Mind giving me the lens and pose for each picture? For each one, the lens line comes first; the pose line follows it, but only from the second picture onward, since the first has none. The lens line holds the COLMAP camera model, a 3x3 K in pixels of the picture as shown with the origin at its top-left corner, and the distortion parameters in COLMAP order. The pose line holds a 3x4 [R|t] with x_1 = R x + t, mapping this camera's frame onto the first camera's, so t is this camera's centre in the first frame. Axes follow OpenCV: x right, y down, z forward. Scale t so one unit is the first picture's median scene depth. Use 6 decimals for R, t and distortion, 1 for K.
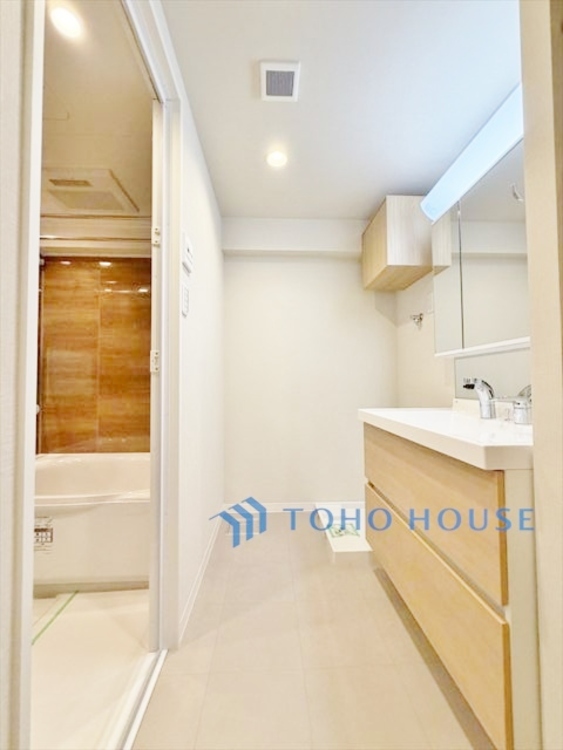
lens RADIAL K [[299.9, 0, 281.5], [0, 299.9, 375.0], [0, 0, 1]] dist [-0.002668, -0.000352]
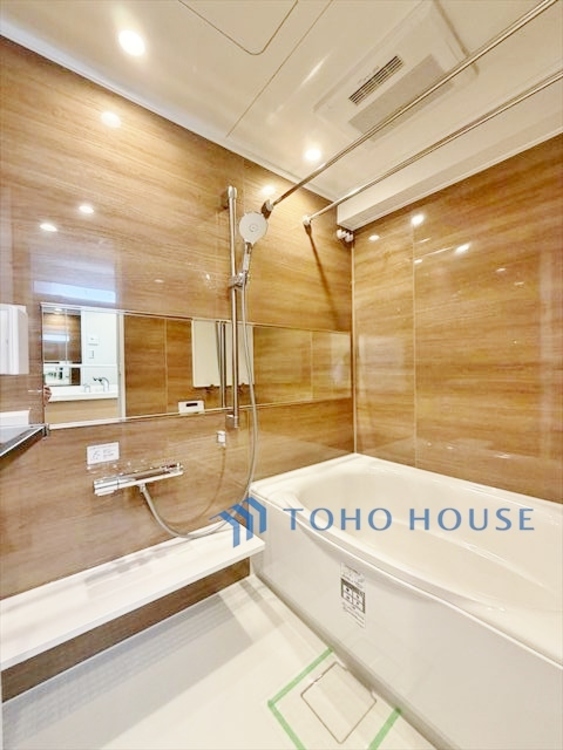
lens RADIAL K [[299.9, 0, 281.5], [0, 299.9, 375.0], [0, 0, 1]] dist [-0.002668, -0.000352]
pose [[0.590882, -0.003684, -0.806749, -0.207807], [0.033347, 0.999246, 0.019861, 0.001289], [0.806068, -0.038639, 0.590560, 0.295706]]
